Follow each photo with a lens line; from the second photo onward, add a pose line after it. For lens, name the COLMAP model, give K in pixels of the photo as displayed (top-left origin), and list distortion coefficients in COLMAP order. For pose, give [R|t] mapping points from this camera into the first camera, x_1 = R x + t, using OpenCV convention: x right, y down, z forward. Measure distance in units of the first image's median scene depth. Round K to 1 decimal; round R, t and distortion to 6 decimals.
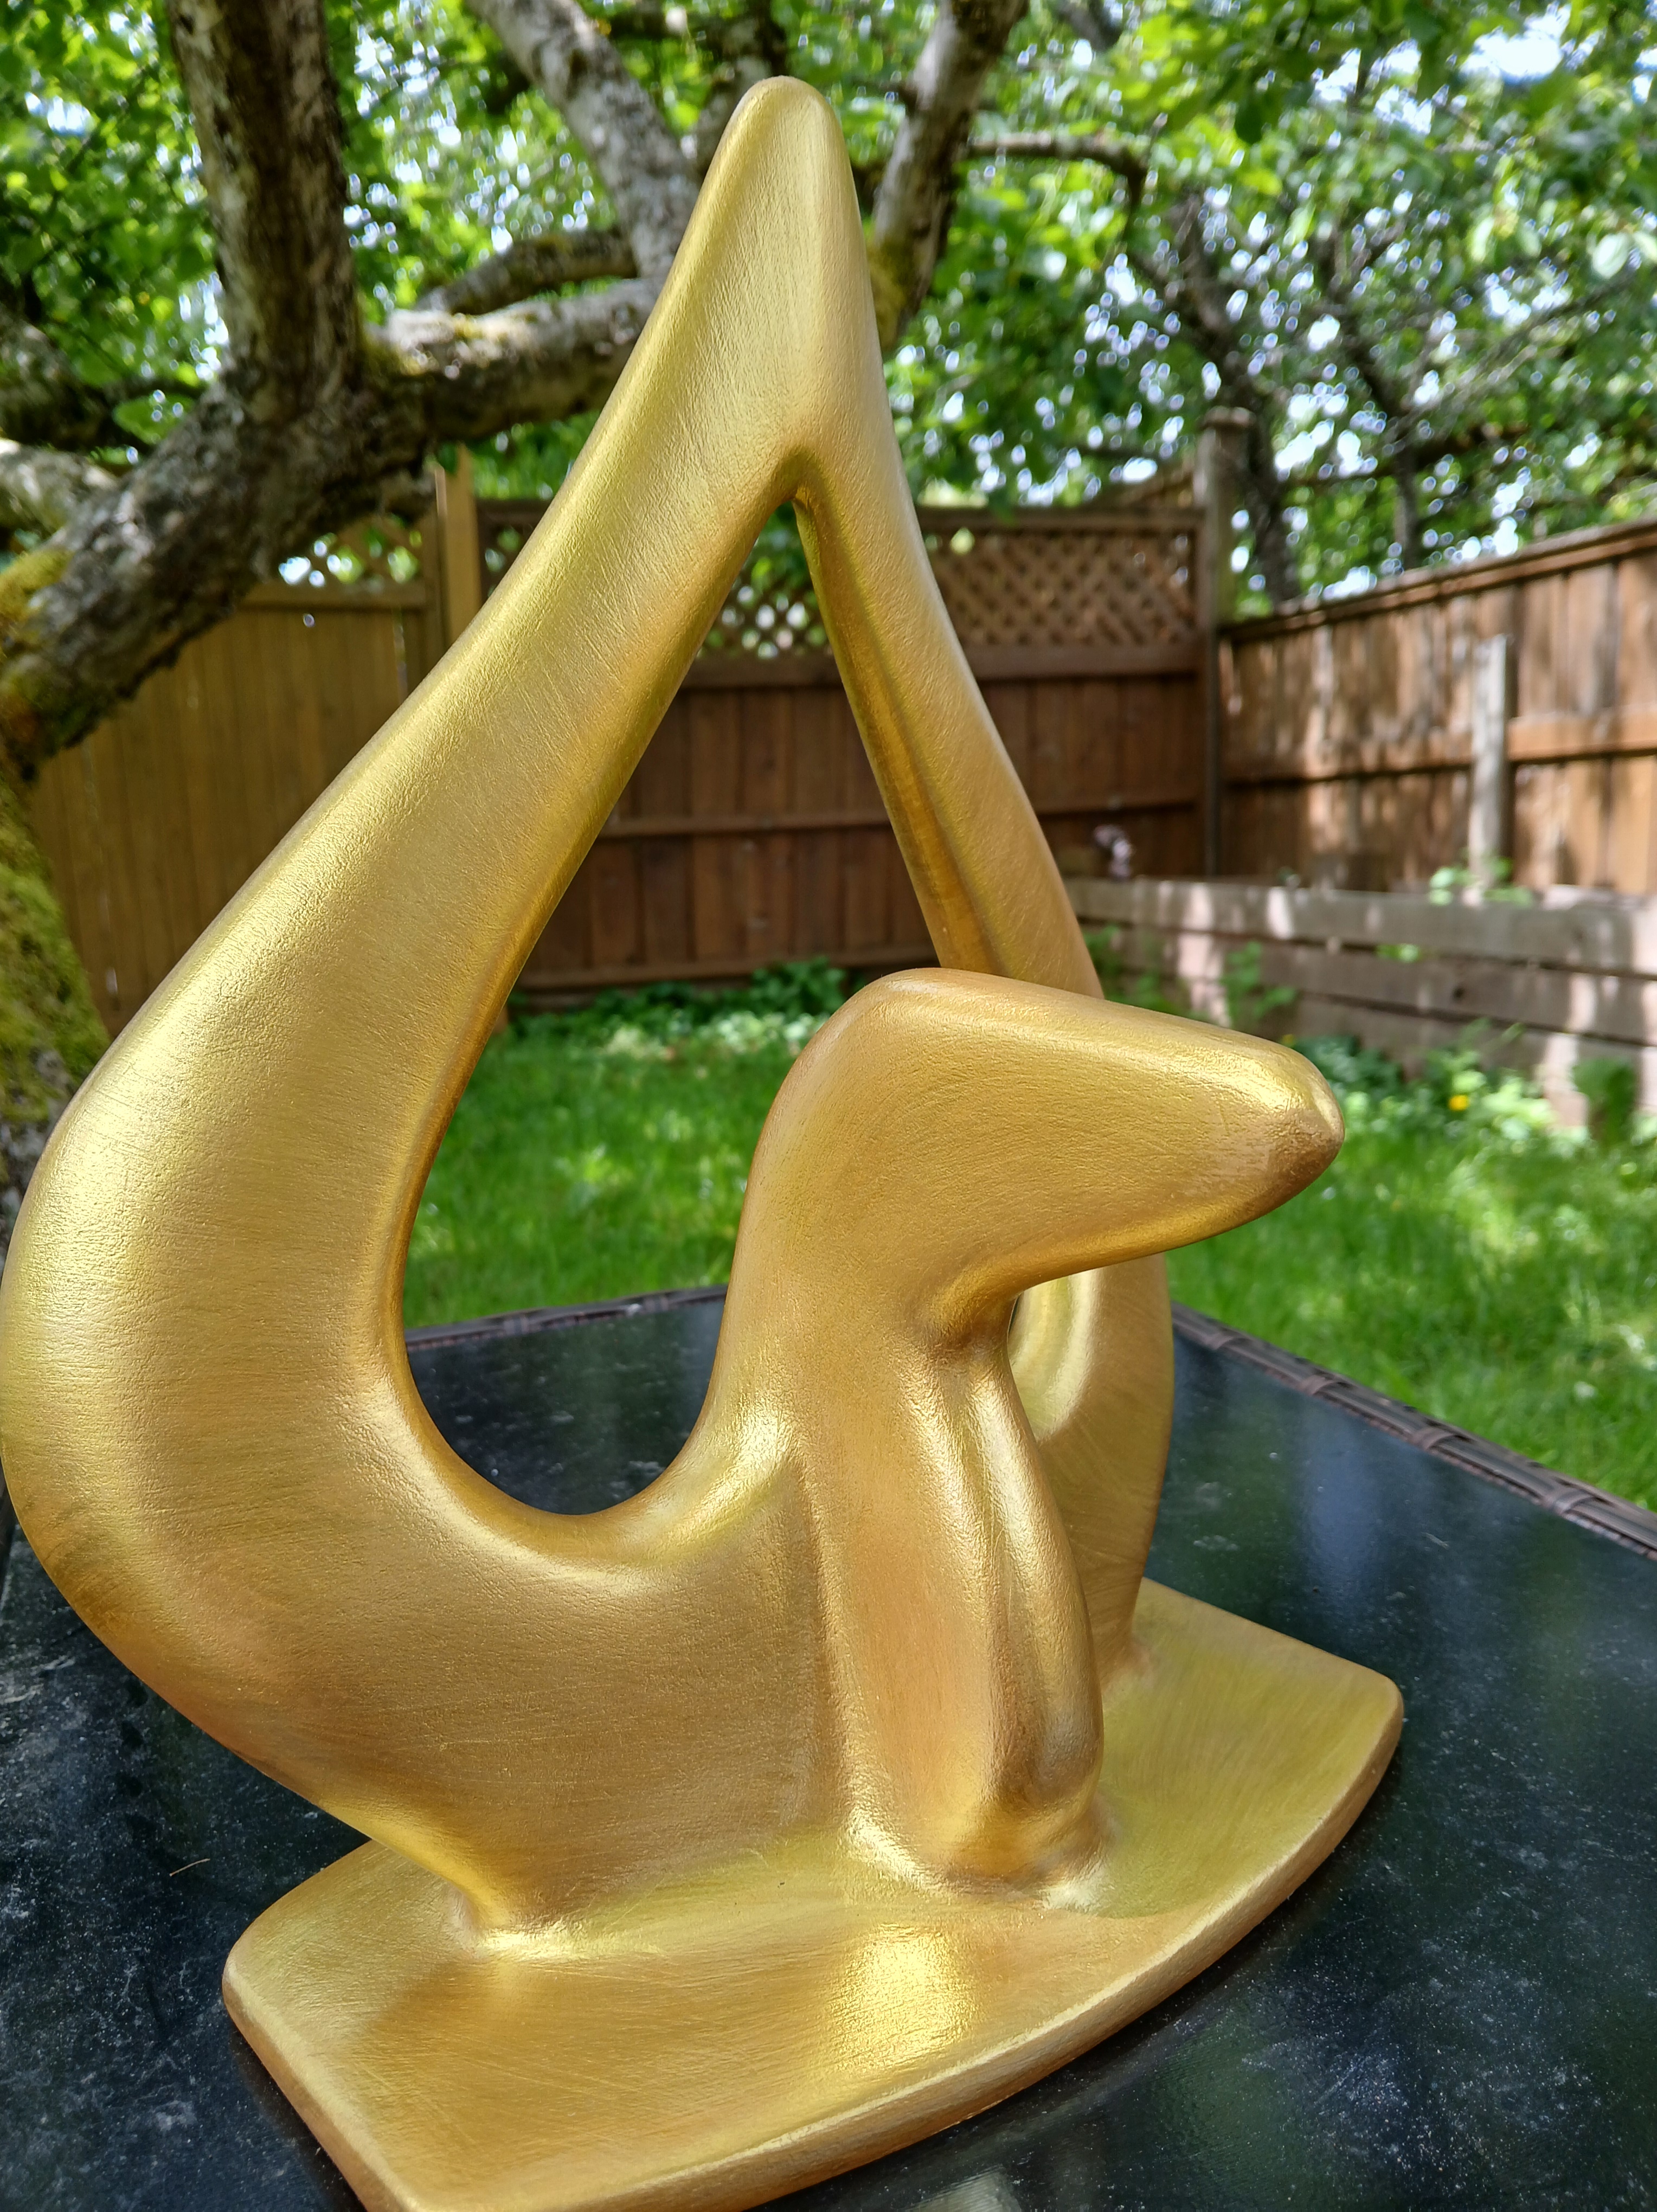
lens RADIAL K [[1749.1, 0, 831.8], [0, 1749.1, 1146.5], [0, 0, 1]] dist [0.001757, -0.050603]
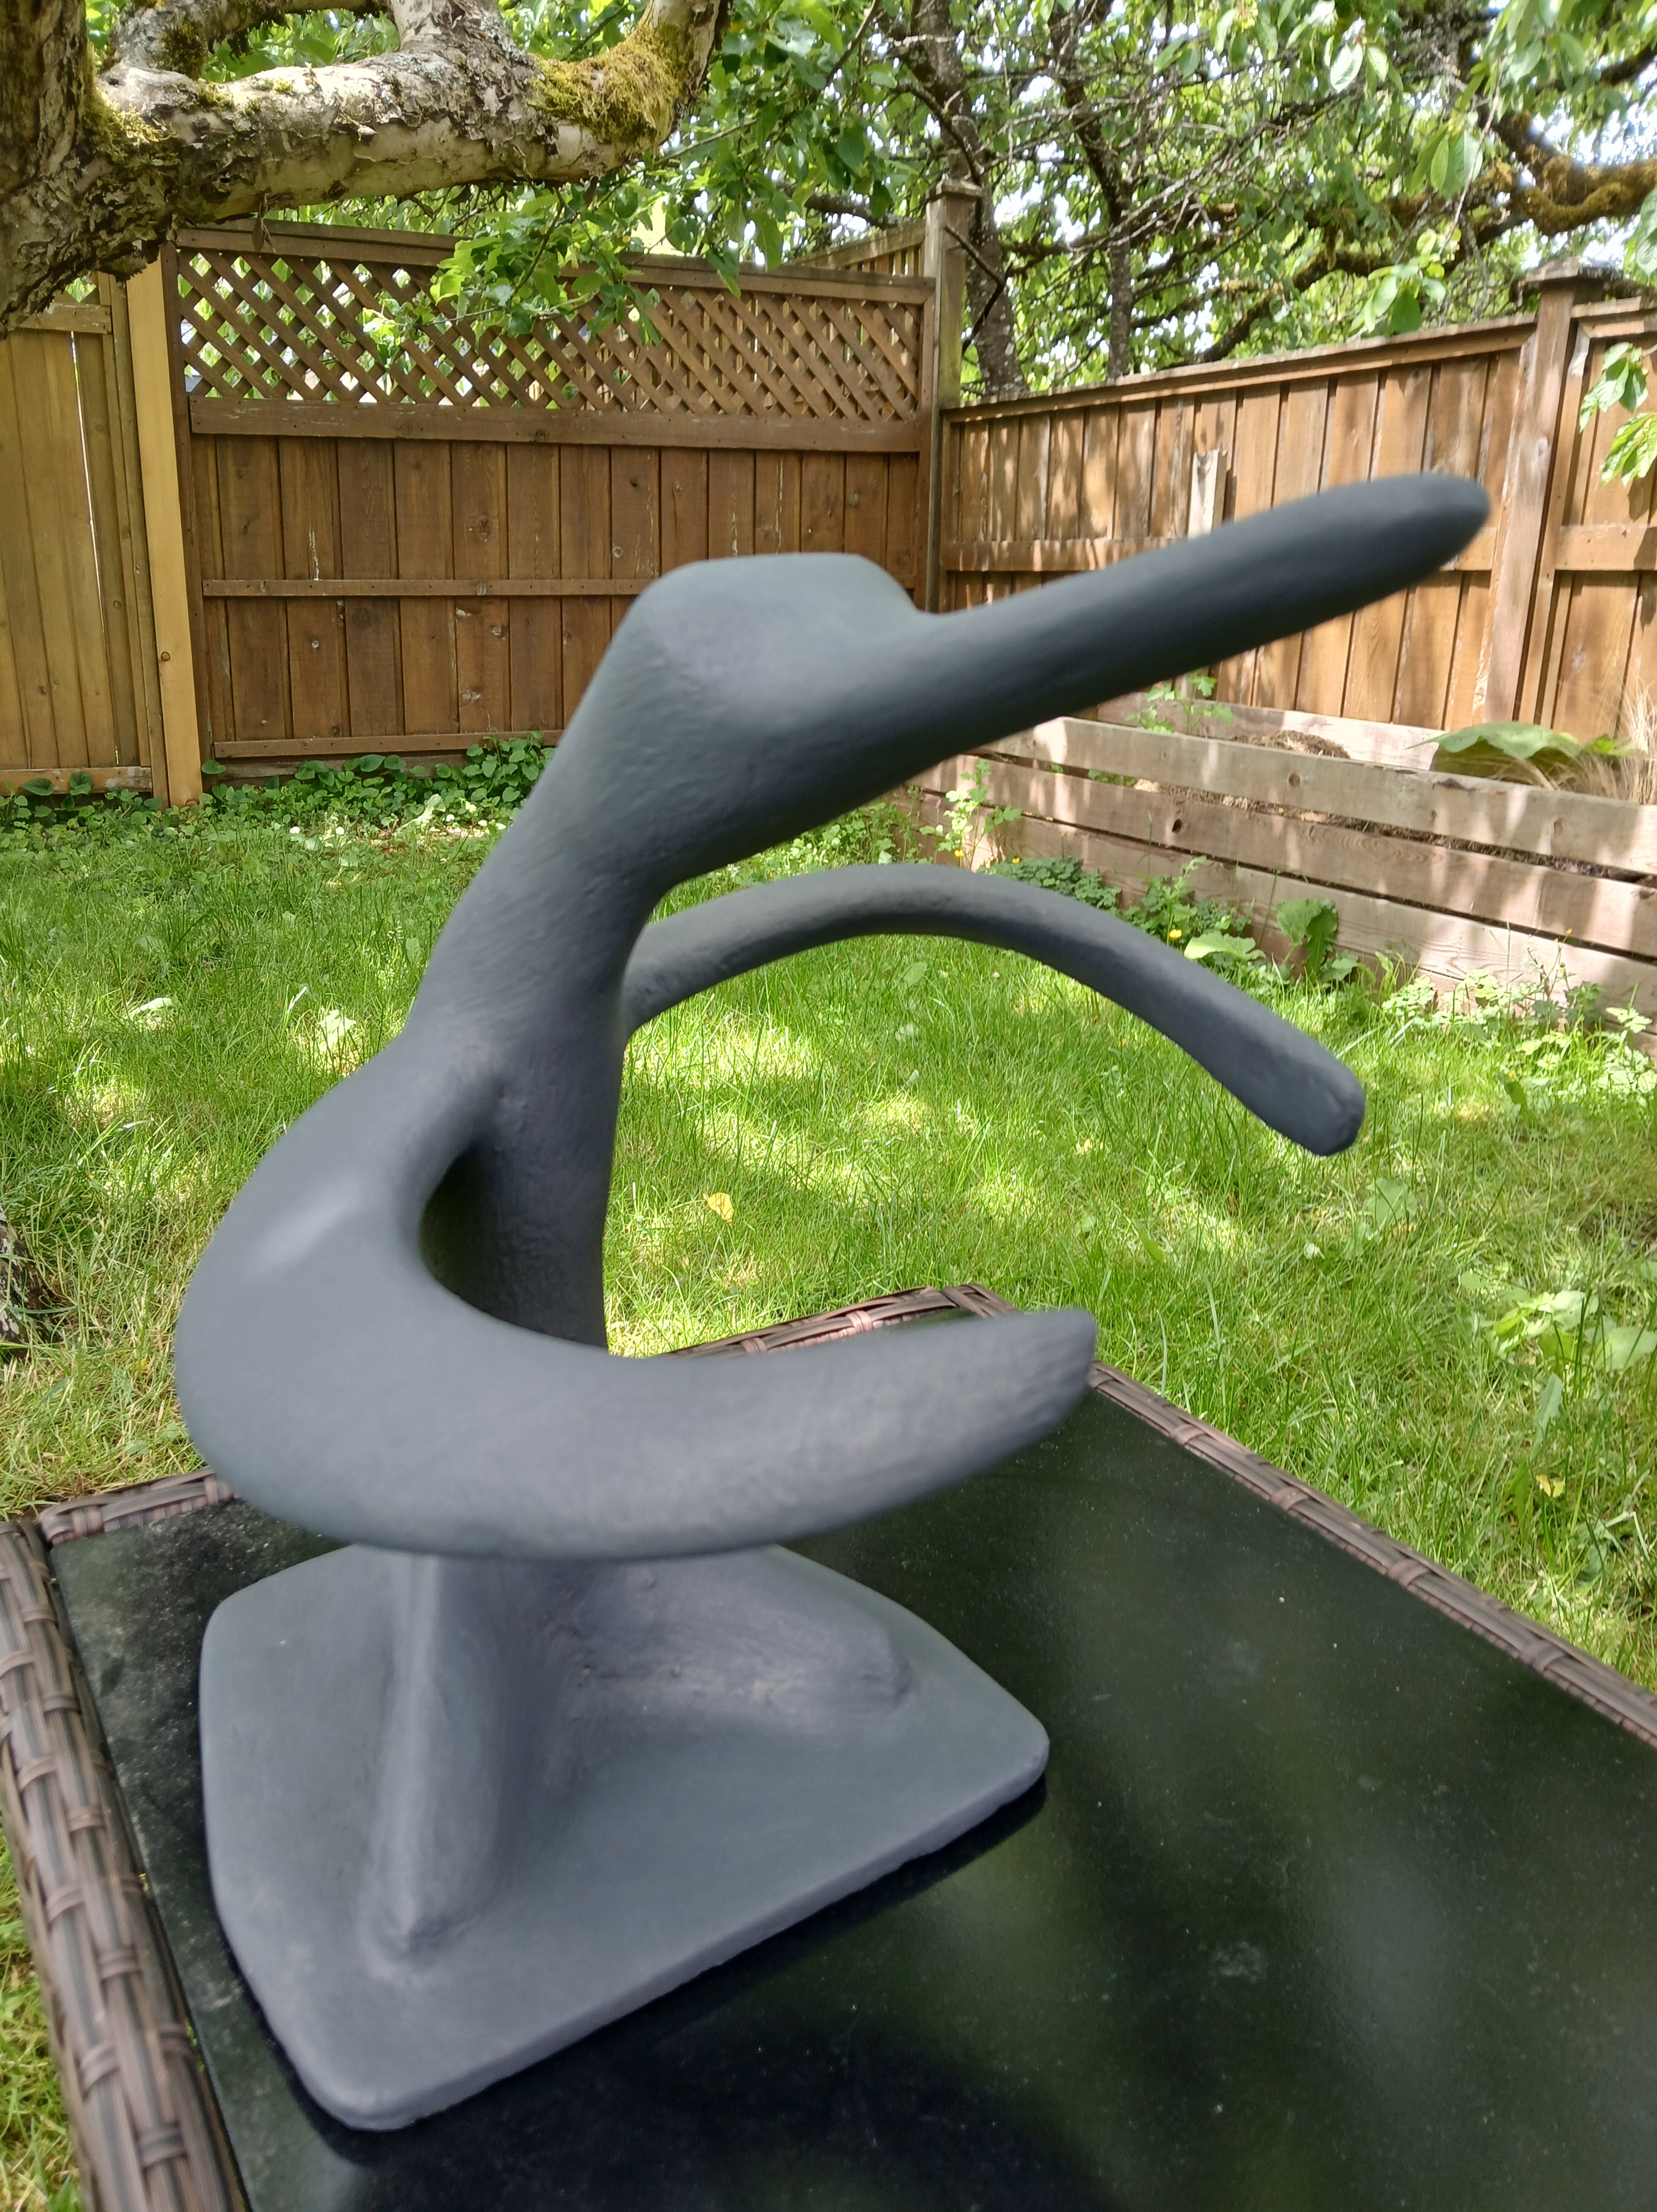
lens RADIAL K [[1749.1, 0, 831.7], [0, 1749.1, 1098.9], [0, 0, 1]] dist [0.001757, -0.050603]
pose [[0.982411, -0.000899, 0.186731, -0.055091], [-0.022406, 0.992196, 0.122661, -0.062416], [-0.185384, -0.124687, 0.974724, -0.001210]]
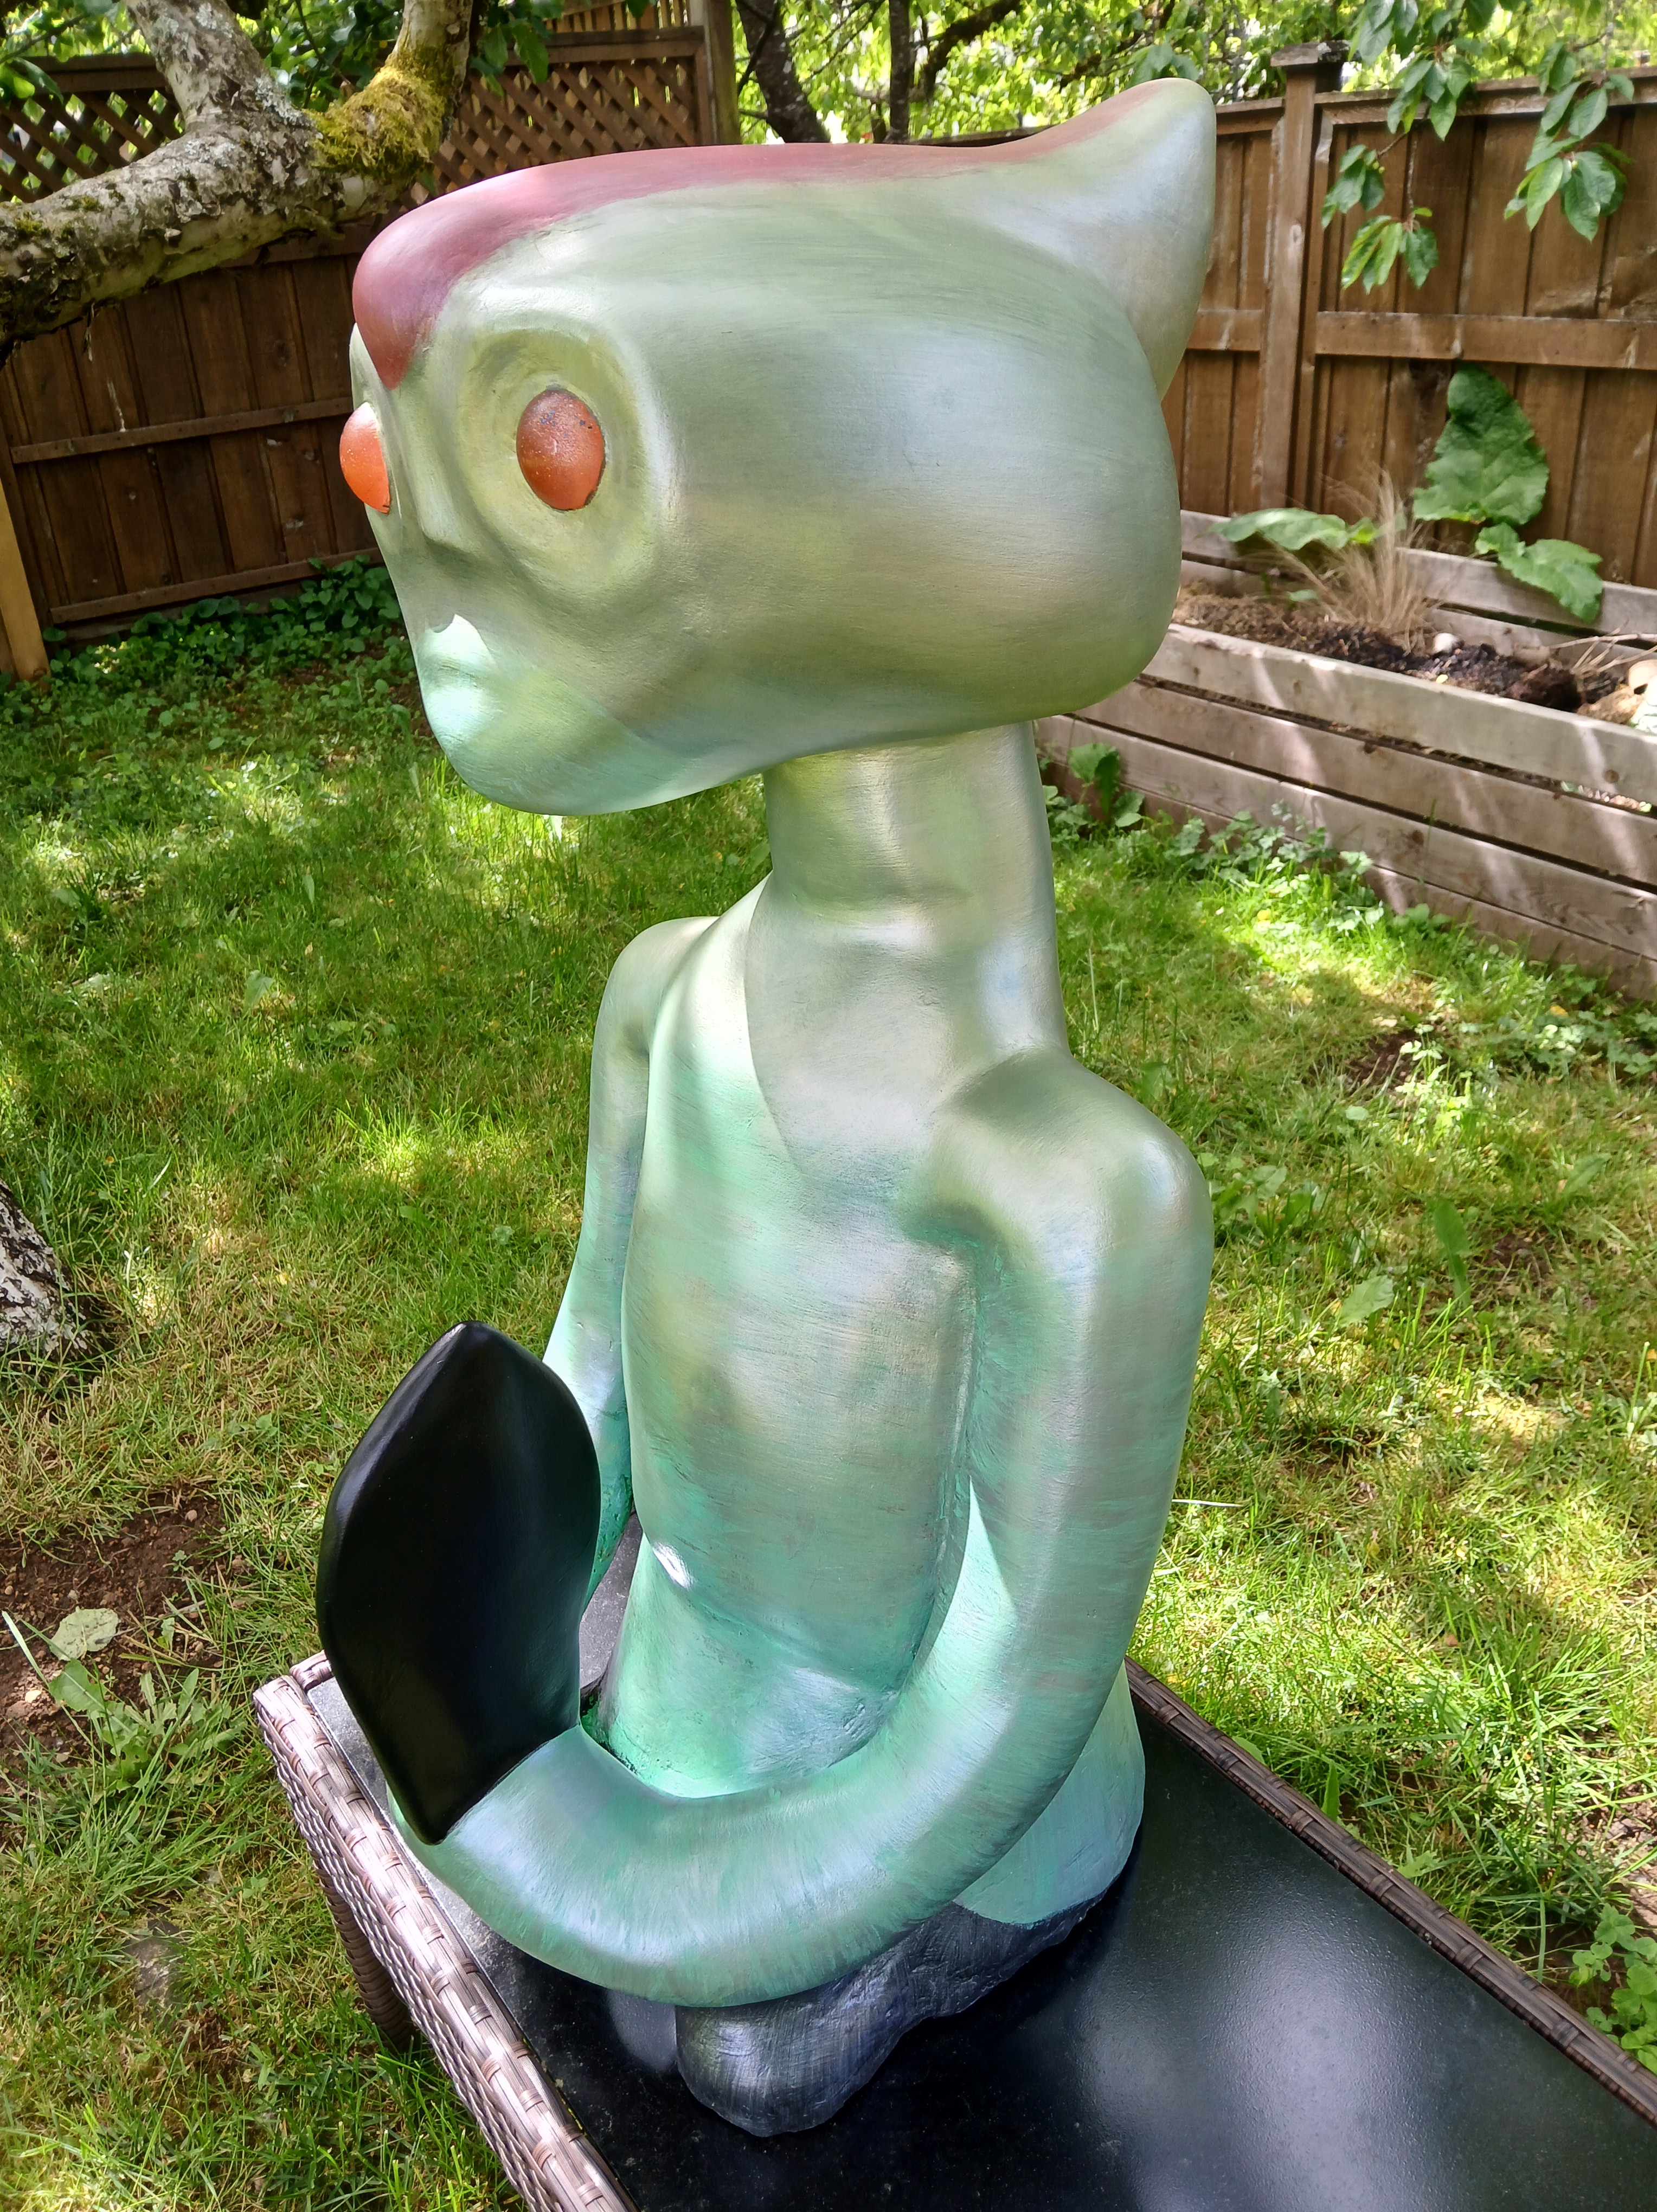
lens RADIAL K [[1749.1, 0, 851.2], [0, 1749.1, 1117.9], [0, 0, 1]] dist [0.001757, -0.050603]
pose [[0.957276, -0.156457, 0.243194, -0.071086], [0.068154, 0.939370, 0.336063, -0.260879], [-0.281029, -0.305131, 0.909900, -0.159103]]
